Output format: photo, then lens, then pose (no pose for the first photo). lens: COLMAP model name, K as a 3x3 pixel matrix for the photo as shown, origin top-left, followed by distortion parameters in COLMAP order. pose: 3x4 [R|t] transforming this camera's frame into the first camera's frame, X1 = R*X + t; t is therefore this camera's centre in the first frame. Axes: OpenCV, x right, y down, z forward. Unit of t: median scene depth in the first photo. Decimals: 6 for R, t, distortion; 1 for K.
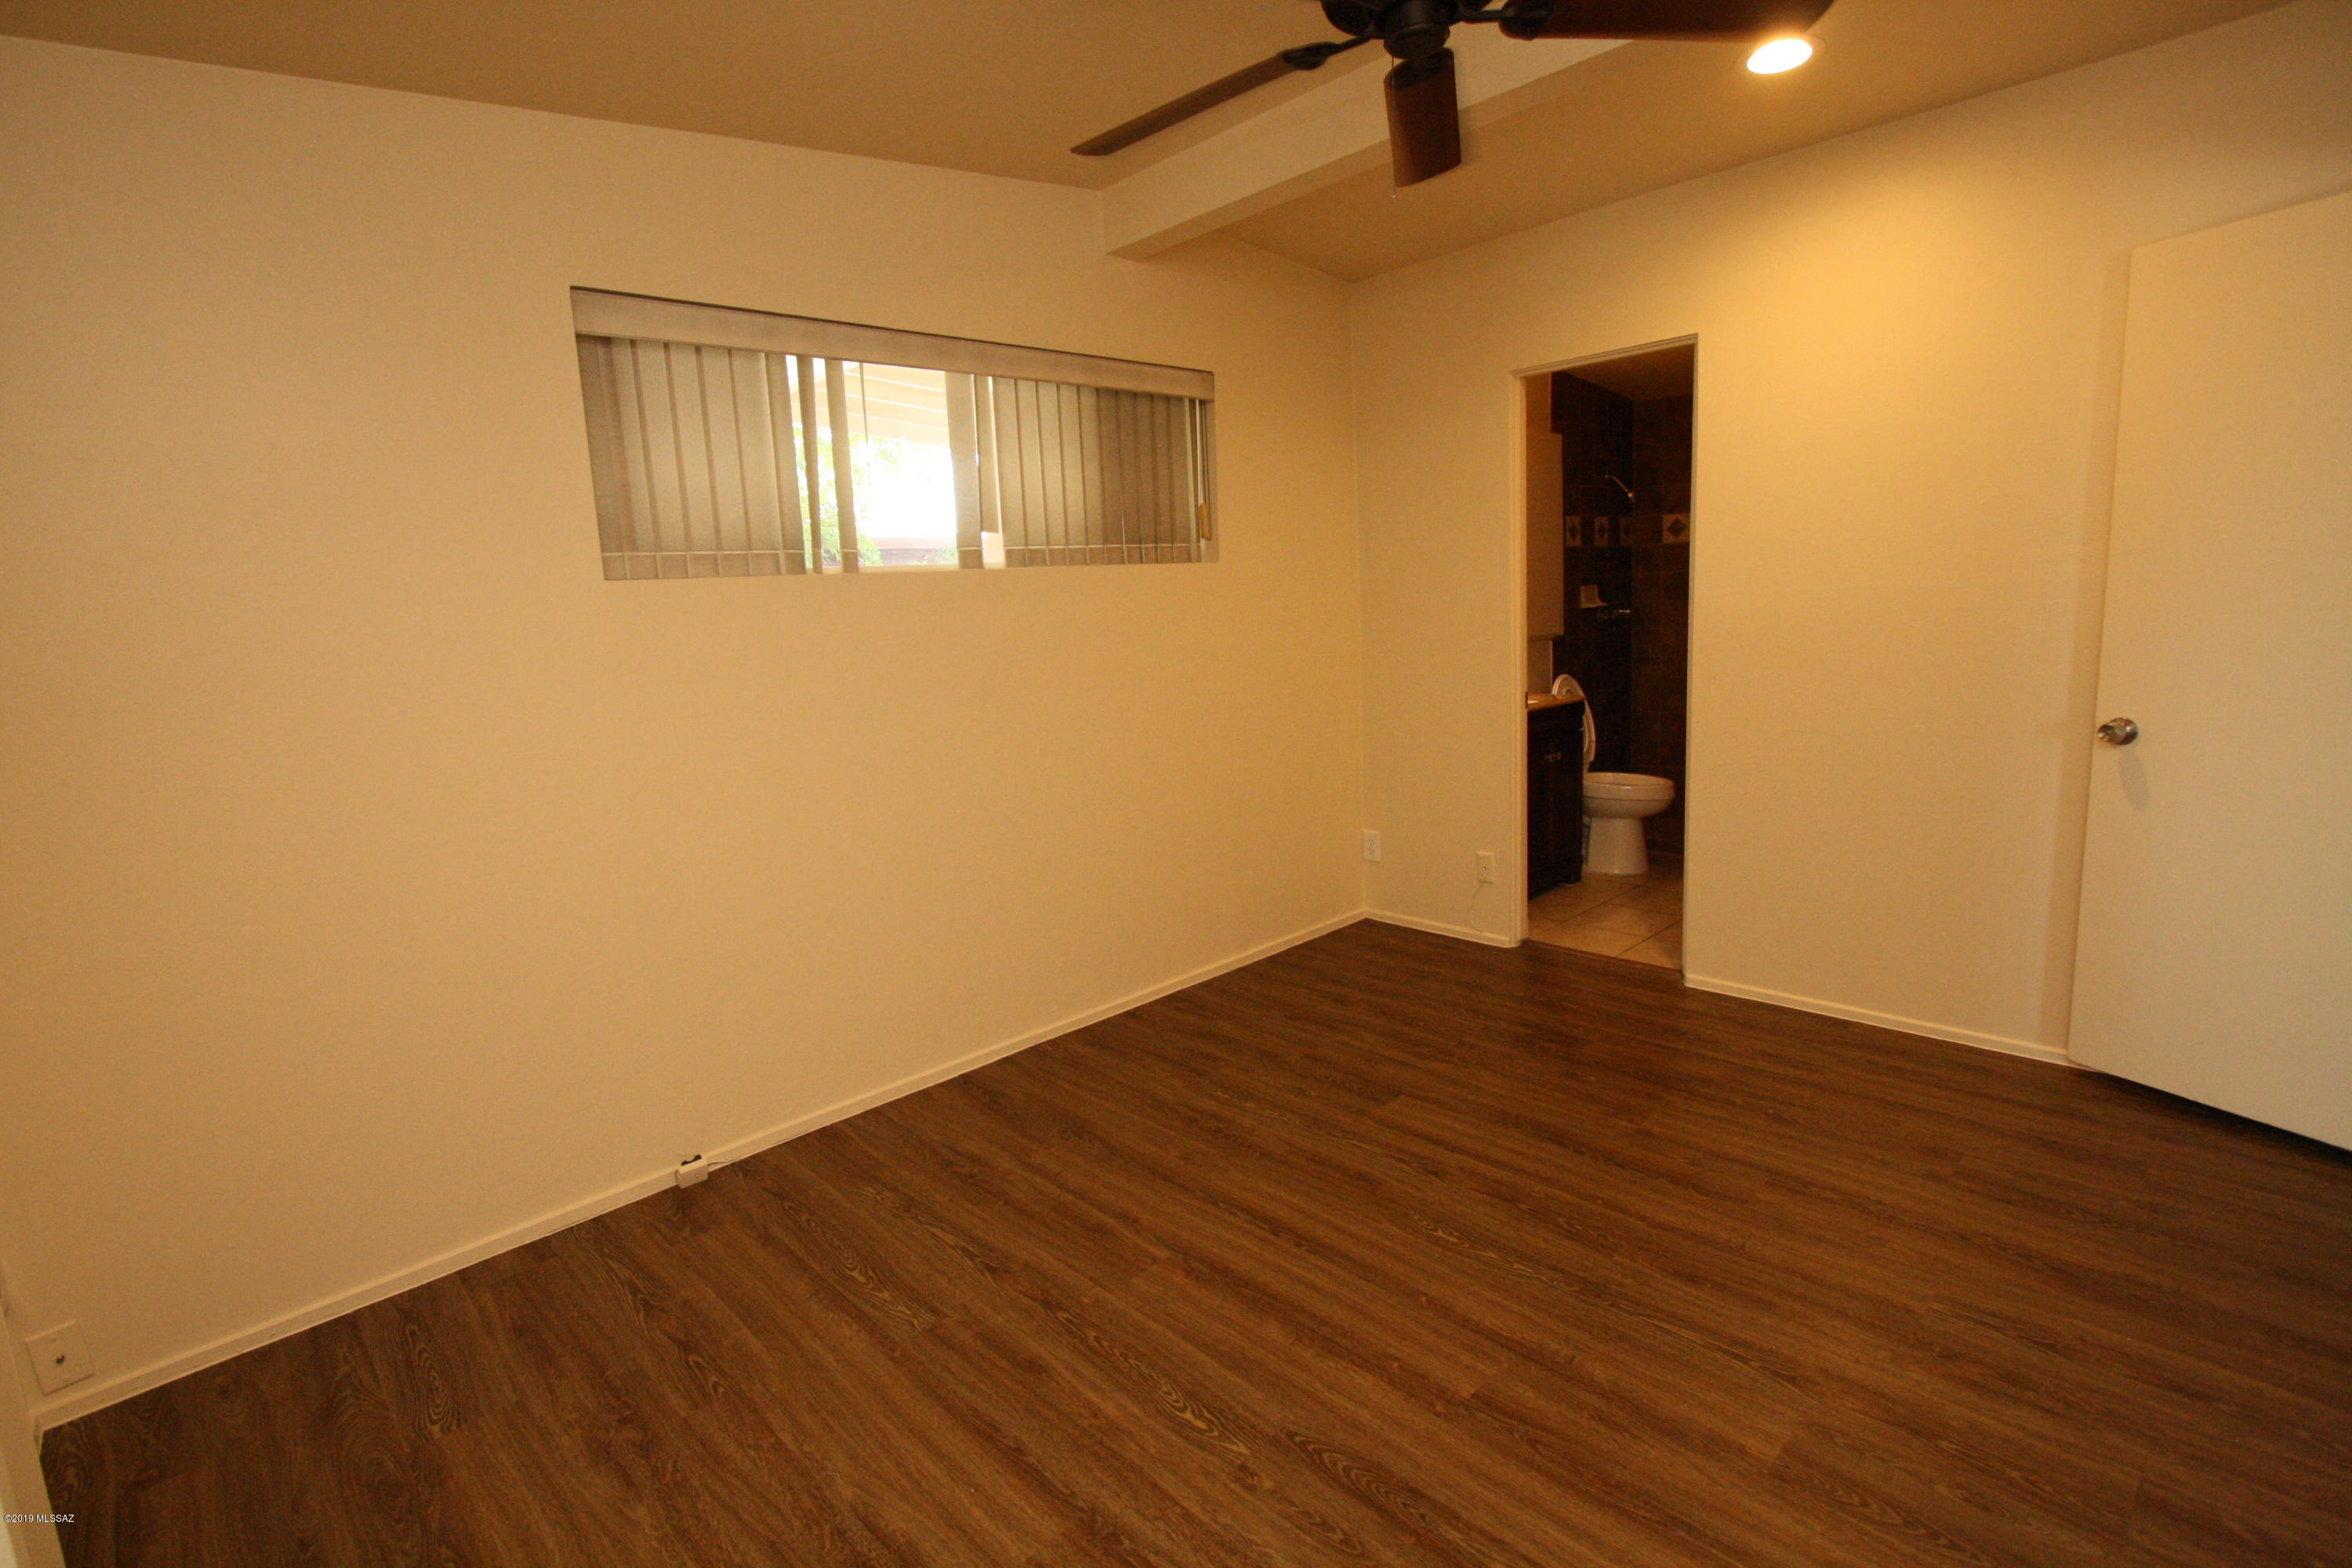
lens RADIAL K [[1109.9, 0, 1175.6], [0, 1109.9, 770.4], [0, 0, 1]] dist [-0.019480, 0.001327]
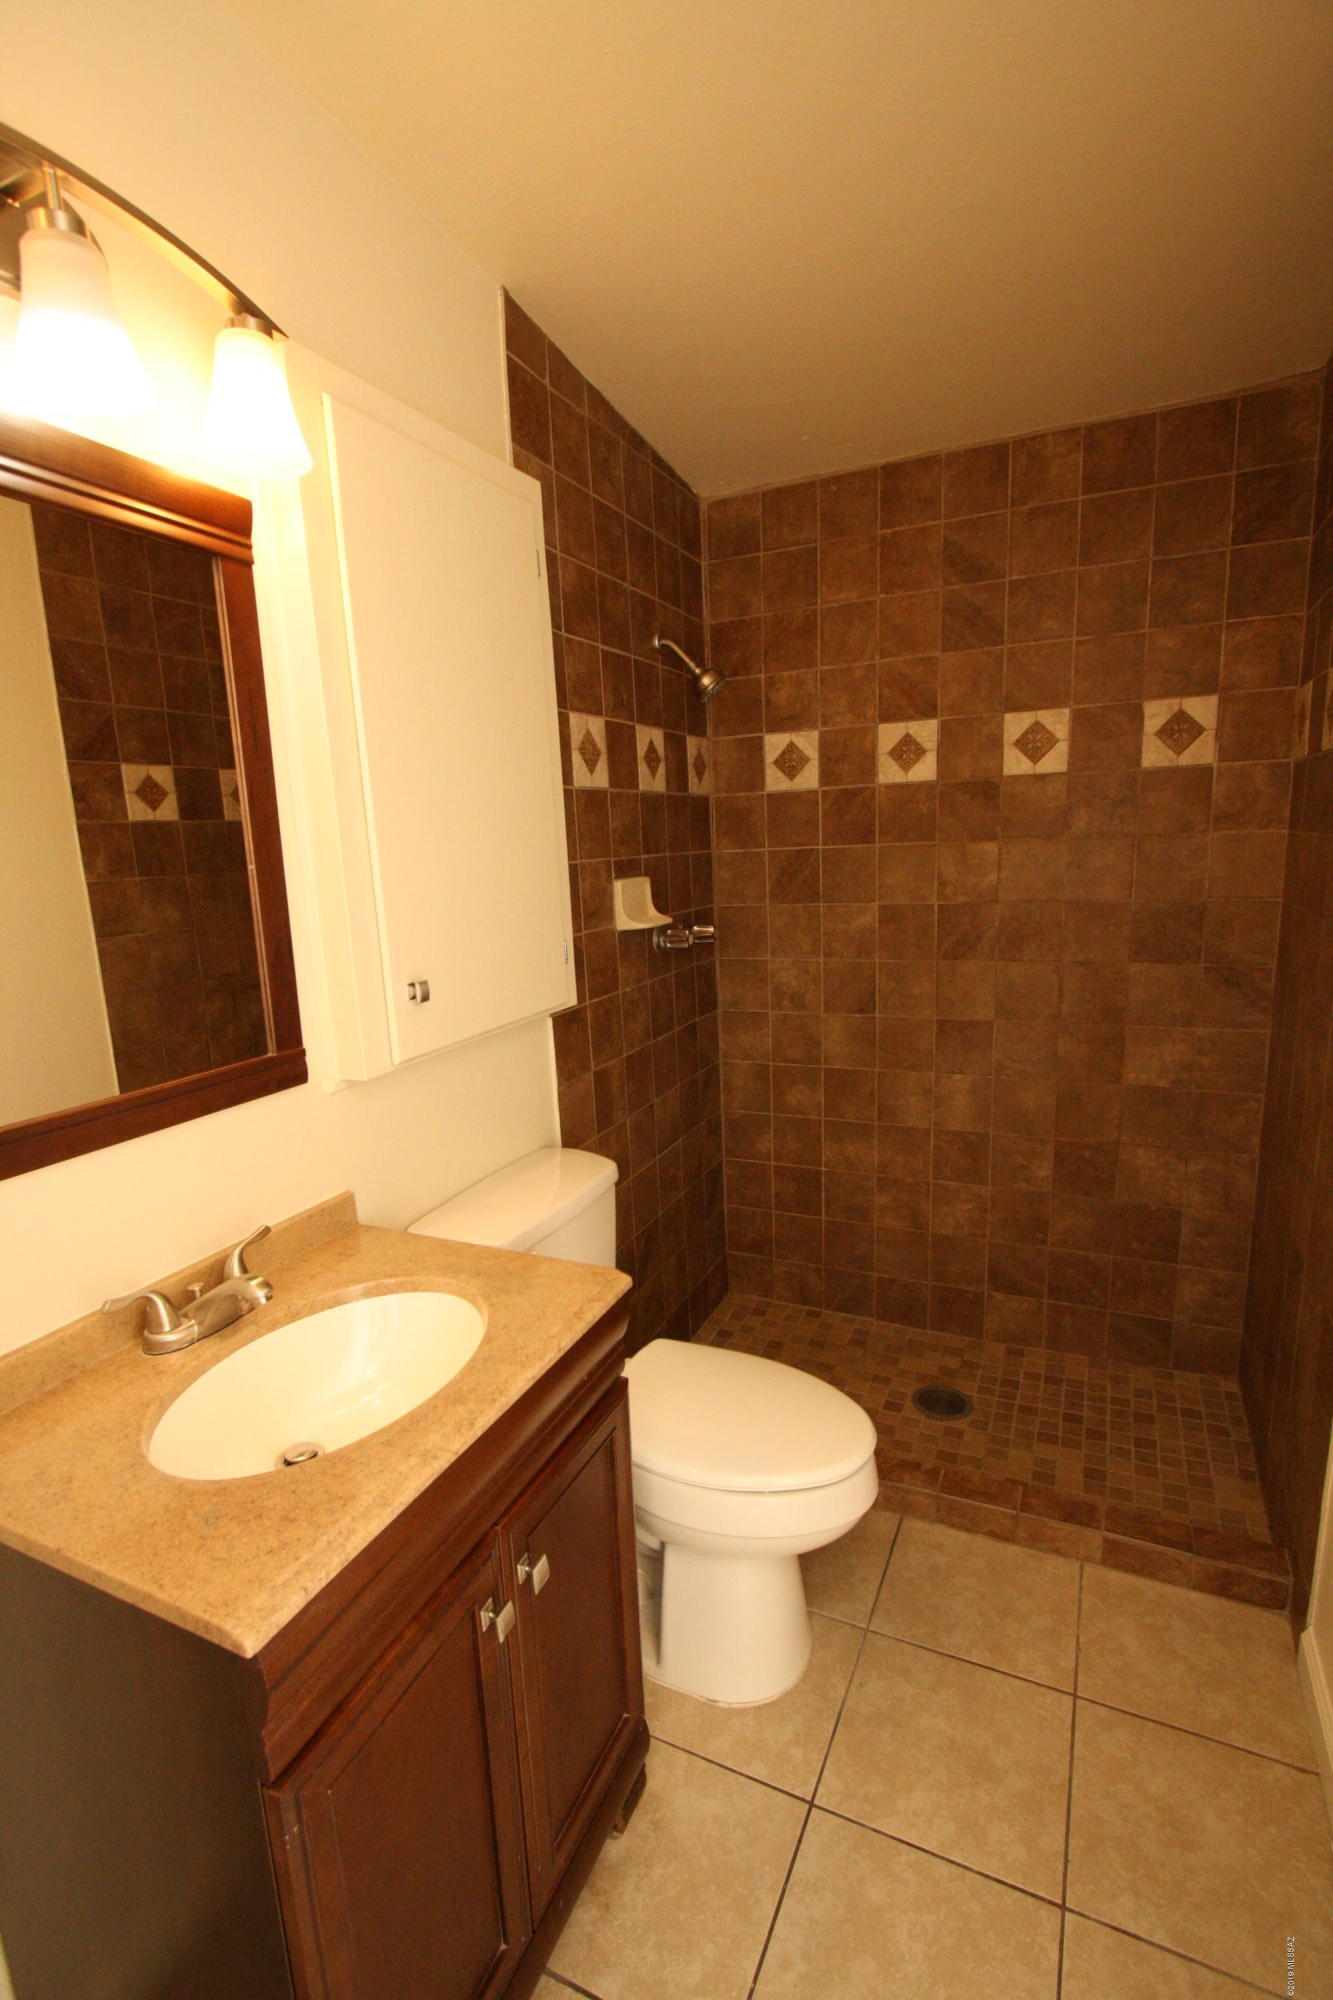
lens RADIAL K [[943.8, 0, 661.6], [0, 943.8, 1007.1], [0, 0, 1]] dist [-0.019480, 0.001327]
pose [[0.930368, -0.052014, 0.362918, 0.242350], [0.050913, 0.998624, 0.012607, -0.118771], [-0.363074, 0.006748, 0.931736, 0.636203]]
